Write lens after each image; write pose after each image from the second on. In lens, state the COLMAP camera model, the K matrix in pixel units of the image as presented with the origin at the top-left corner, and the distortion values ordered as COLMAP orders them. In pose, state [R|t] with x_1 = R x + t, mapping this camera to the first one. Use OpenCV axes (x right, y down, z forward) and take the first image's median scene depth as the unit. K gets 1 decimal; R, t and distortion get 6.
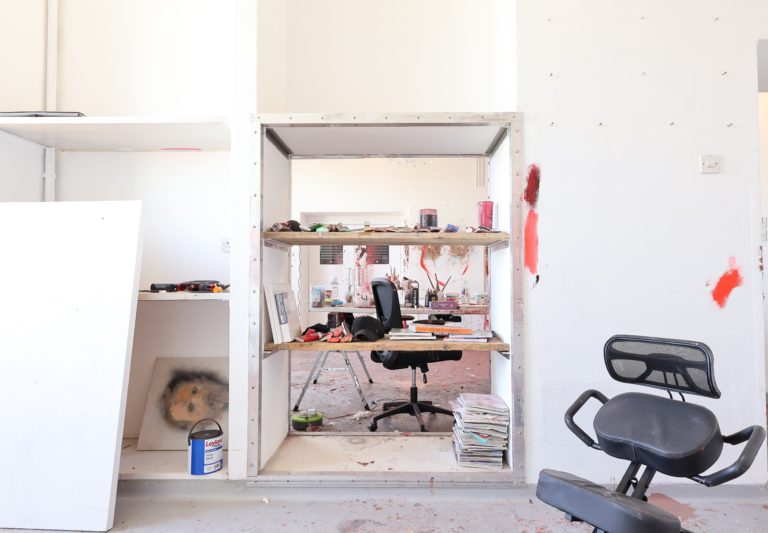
lens RADIAL K [[465.0, 0, 384.0], [0, 465.0, 266.5], [0, 0, 1]] dist [0.001397, 0.001842]
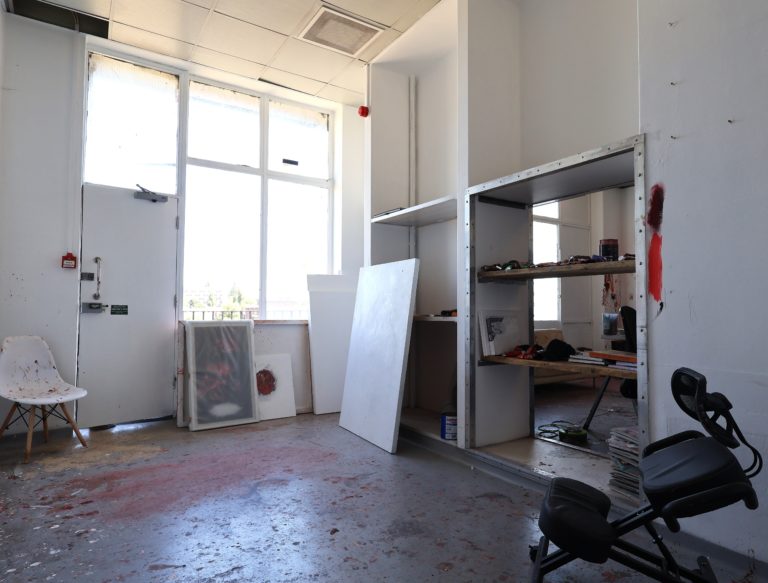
lens RADIAL K [[482.1, 0, 387.4], [0, 482.1, 287.6], [0, 0, 1]] dist [-0.000572, -0.001143]
pose [[0.548257, -0.037052, -0.835489, 0.805135], [0.025710, 0.999293, -0.027445, 0.001344], [0.835914, -0.006434, 0.548822, 0.005681]]
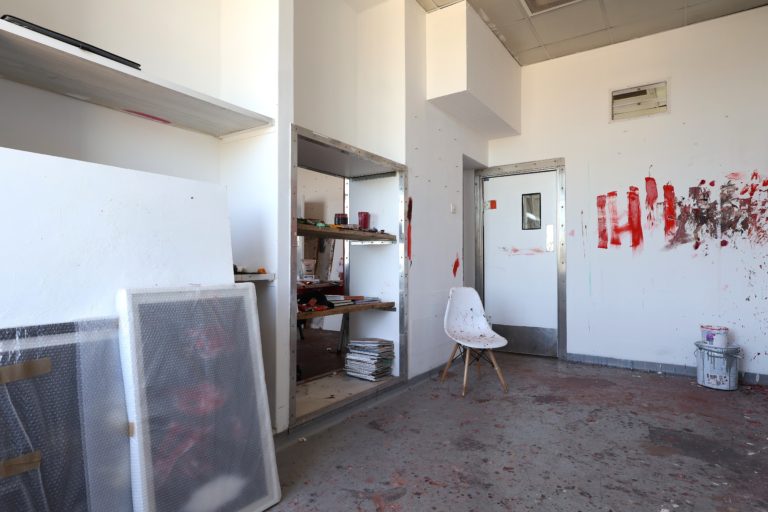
lens RADIAL K [[485.5, 0, 384.0], [0, 485.5, 256.0], [0, 0, 1]] dist [0.002189, 0.001286]
pose [[0.500303, 0.014656, 0.865726, -1.252948], [-0.031640, 0.999498, 0.001365, 0.000634], [-0.865272, -0.028074, 0.500516, 0.166686]]
